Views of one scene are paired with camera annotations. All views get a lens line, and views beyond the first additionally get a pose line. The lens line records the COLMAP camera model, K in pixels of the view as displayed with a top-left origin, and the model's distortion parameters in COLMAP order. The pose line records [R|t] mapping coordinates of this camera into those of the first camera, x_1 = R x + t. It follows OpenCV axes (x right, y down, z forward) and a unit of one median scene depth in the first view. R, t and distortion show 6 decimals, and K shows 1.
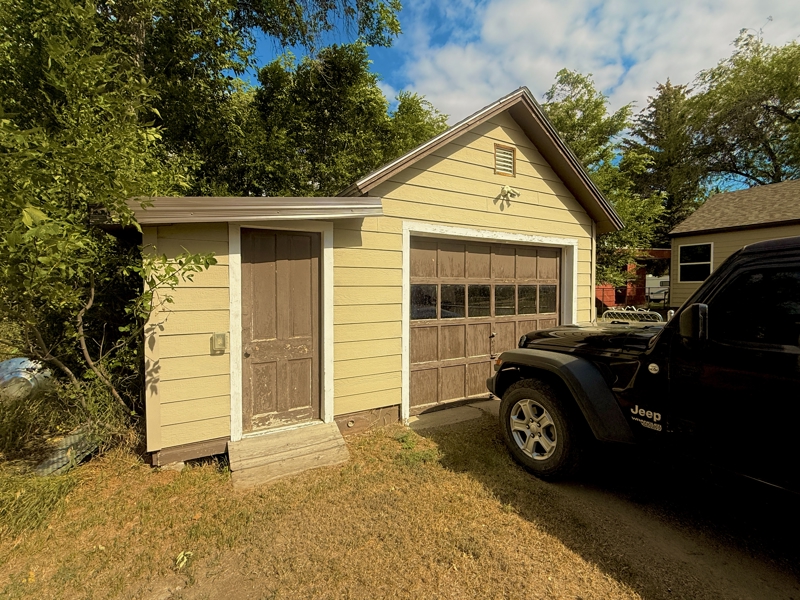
lens RADIAL K [[358.2, 0, 400.0], [0, 358.2, 300.0], [0, 0, 1]] dist [0.002433, 0.000719]
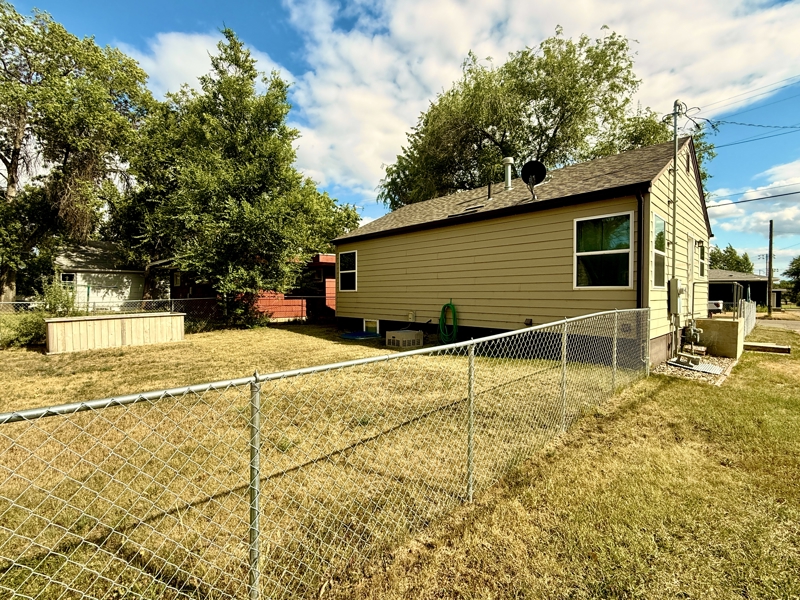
lens RADIAL K [[378.3, 0, 398.0], [0, 378.3, 304.3], [0, 0, 1]] dist [0.000908, -0.000079]
pose [[0.976692, 0.017405, 0.213939, 2.321840], [-0.013344, 0.999703, -0.020408, 0.016967], [-0.214231, 0.017077, 0.976634, -0.067316]]
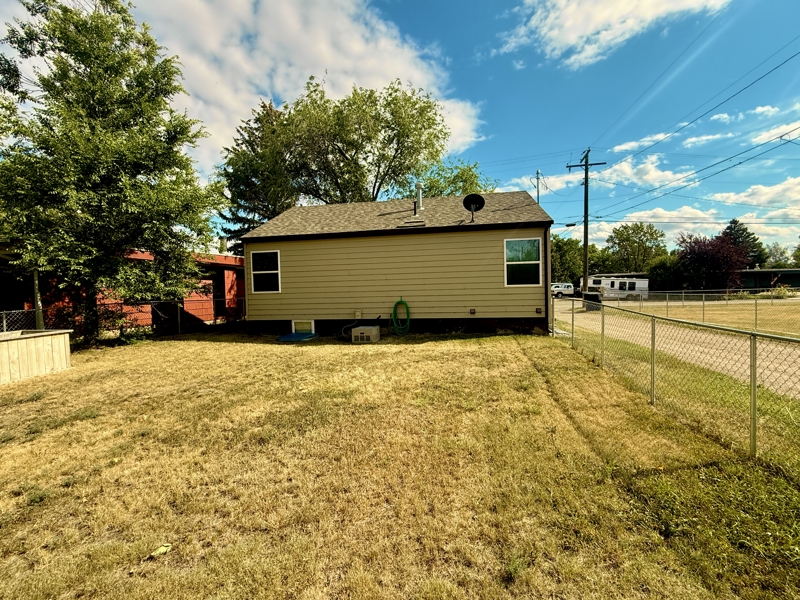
lens RADIAL K [[348.9, 0, 399.6], [0, 348.9, 310.5], [0, 0, 1]] dist [-0.024606, -0.000273]
pose [[0.631999, -0.034061, 0.774221, 1.100922], [0.043928, 0.999002, 0.008091, 0.011449], [-0.773723, 0.028897, 0.632864, 0.565650]]
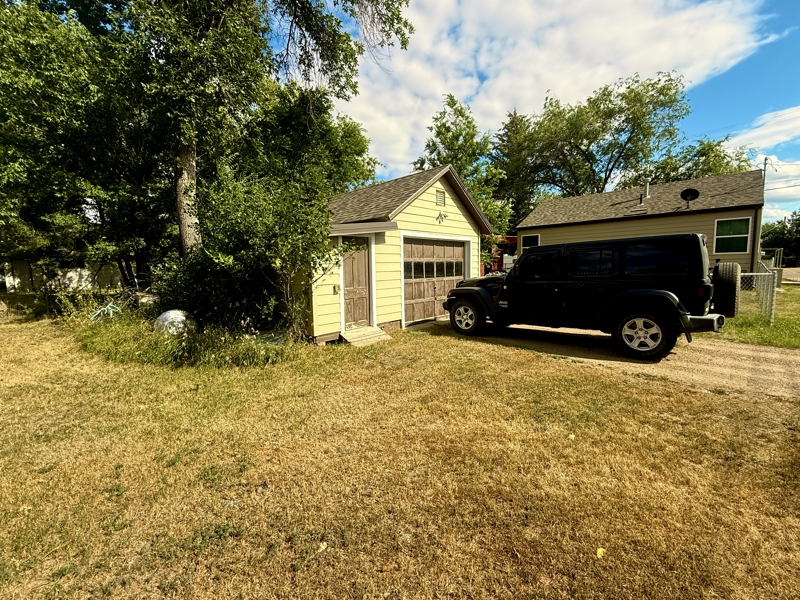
lens RADIAL K [[342.8, 0, 399.5], [0, 342.8, 302.5], [0, 0, 1]] dist [-0.019489, -0.000268]
pose [[0.952984, -0.049849, 0.298894, -0.498347], [0.030322, 0.997113, 0.069620, 0.044094], [-0.301501, -0.057284, 0.951743, -0.733894]]
